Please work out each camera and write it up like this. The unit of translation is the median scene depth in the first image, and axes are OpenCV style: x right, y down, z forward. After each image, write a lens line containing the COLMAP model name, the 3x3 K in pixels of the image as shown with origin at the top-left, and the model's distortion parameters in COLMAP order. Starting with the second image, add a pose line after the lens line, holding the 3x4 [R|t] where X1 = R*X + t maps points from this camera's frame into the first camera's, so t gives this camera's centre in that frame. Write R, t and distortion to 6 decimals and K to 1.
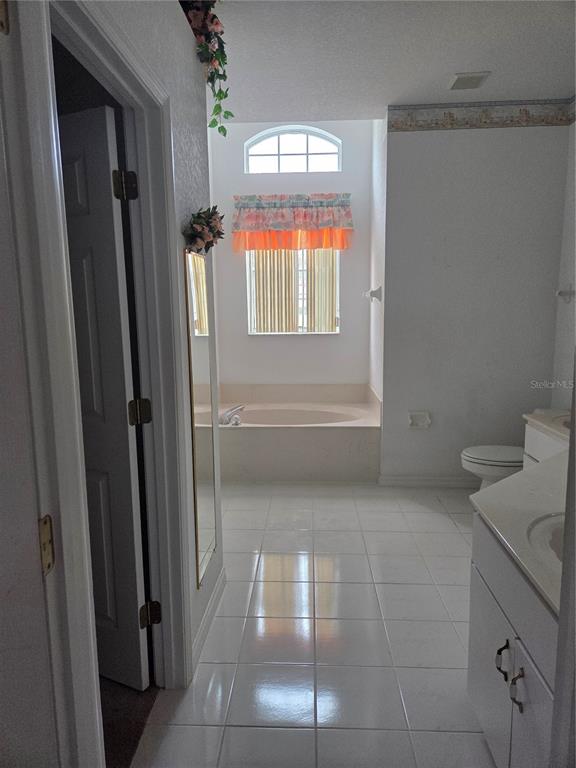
lens RADIAL K [[520.7, 0, 283.1], [0, 520.7, 383.6], [0, 0, 1]] dist [0.042388, -0.027670]
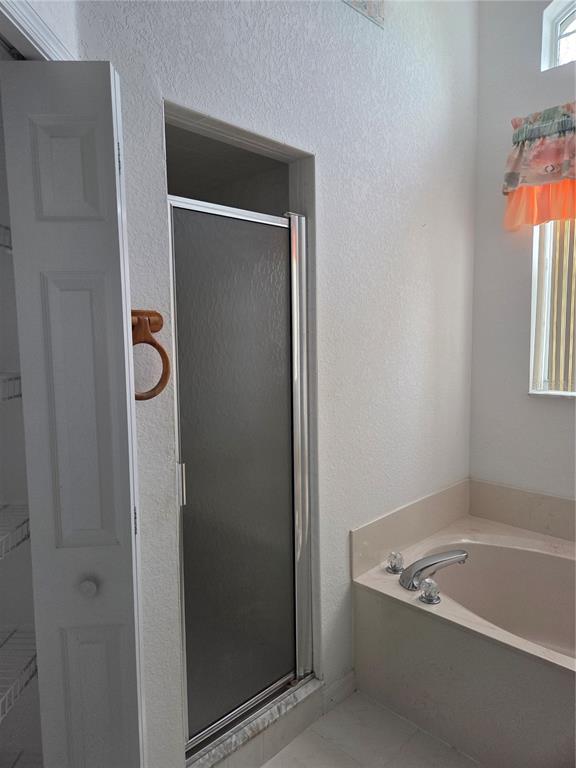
lens RADIAL K [[520.7, 0, 290.8], [0, 520.7, 378.7], [0, 0, 1]] dist [0.042388, -0.027670]
pose [[0.754366, 0.056449, -0.654022, 0.092007], [-0.096140, 0.995054, -0.025007, -0.077403], [0.649375, 0.081743, 0.756062, 0.495271]]
